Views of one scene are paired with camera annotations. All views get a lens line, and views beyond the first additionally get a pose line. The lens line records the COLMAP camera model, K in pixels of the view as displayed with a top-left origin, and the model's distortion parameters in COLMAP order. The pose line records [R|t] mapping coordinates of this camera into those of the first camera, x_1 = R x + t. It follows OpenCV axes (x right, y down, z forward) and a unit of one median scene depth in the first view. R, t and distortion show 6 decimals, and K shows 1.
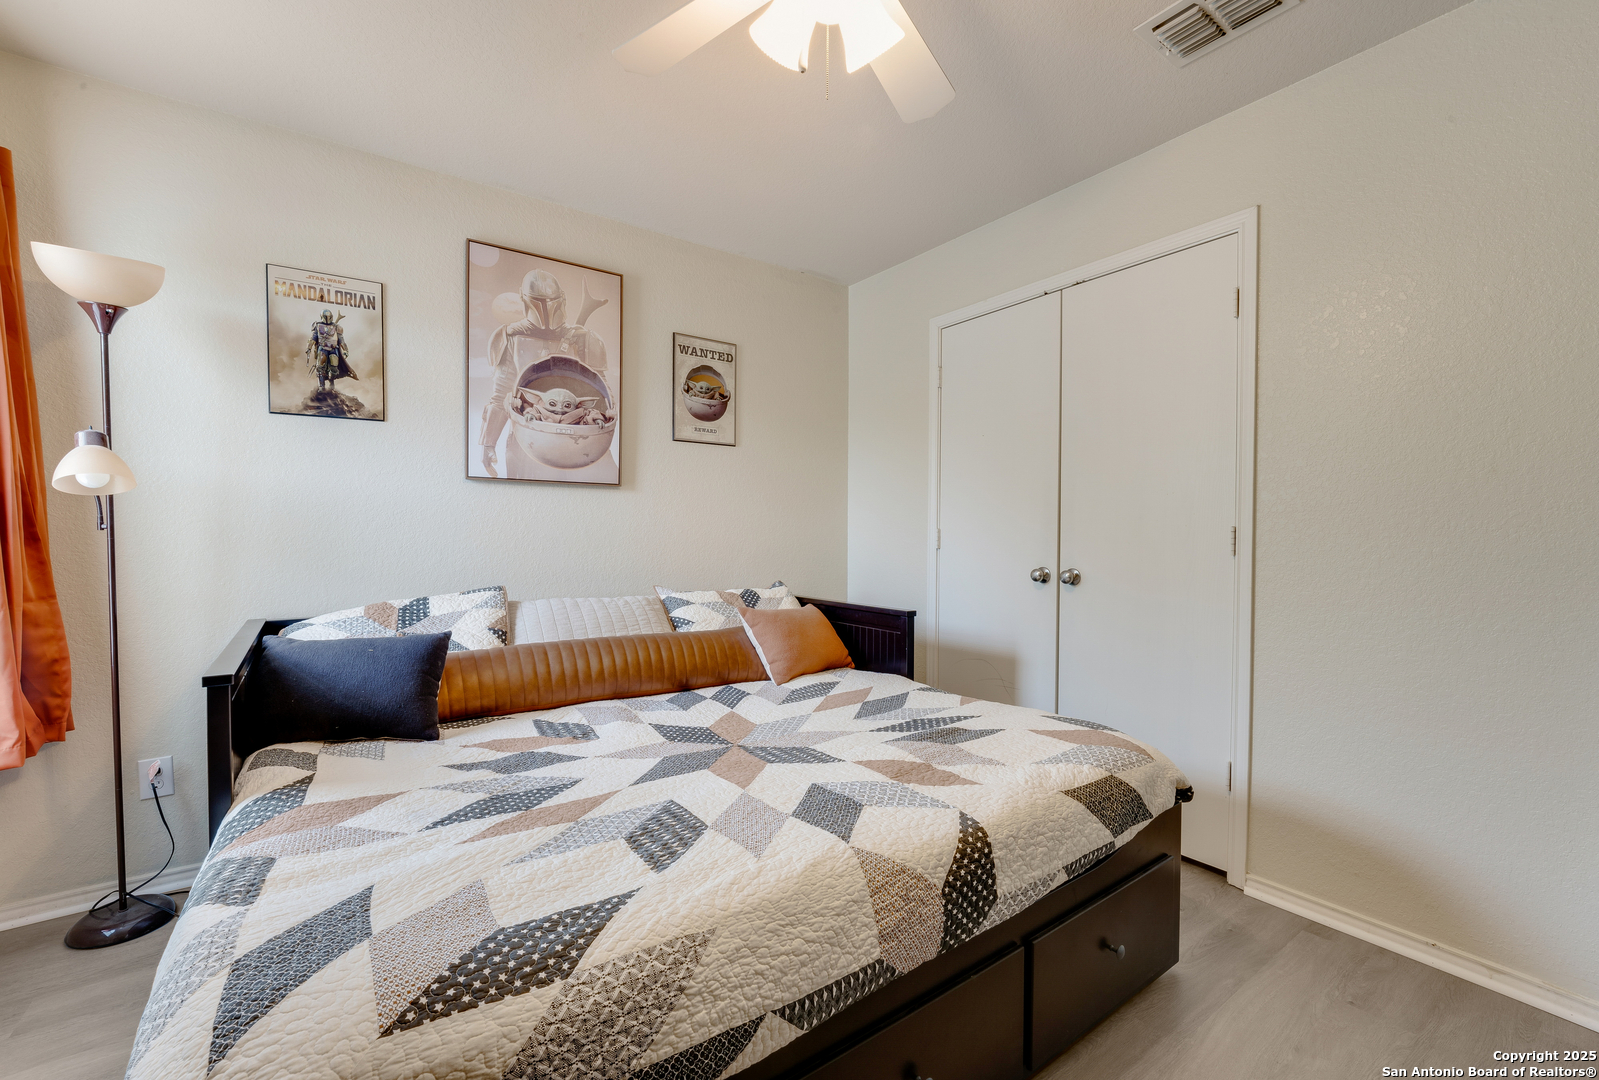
lens RADIAL K [[667.5, 0, 805.9], [0, 667.5, 541.5], [0, 0, 1]] dist [-0.016543, -0.000023]
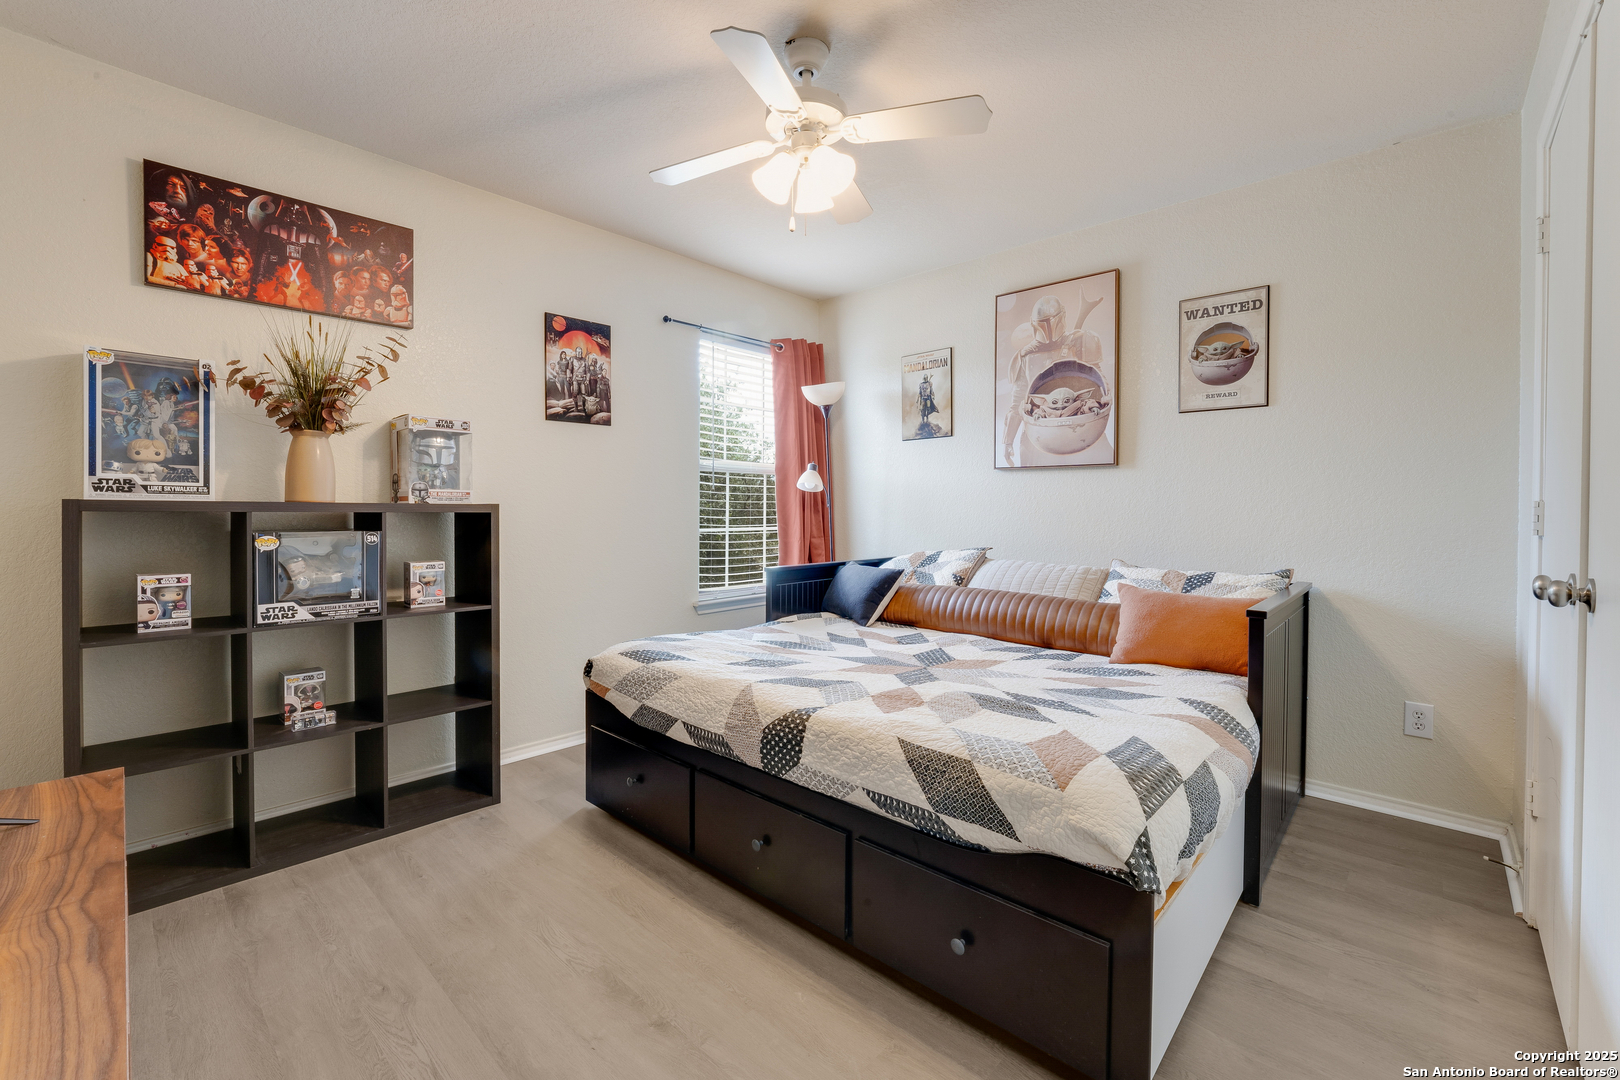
lens RADIAL K [[672.0, 0, 780.3], [0, 672.0, 504.5], [0, 0, 1]] dist [-0.021957, 0.004588]
pose [[0.176036, -0.007913, -0.984352, 0.736064], [-0.013768, 0.999850, -0.010500, -0.001263], [0.984287, 0.015401, 0.175901, 0.300692]]
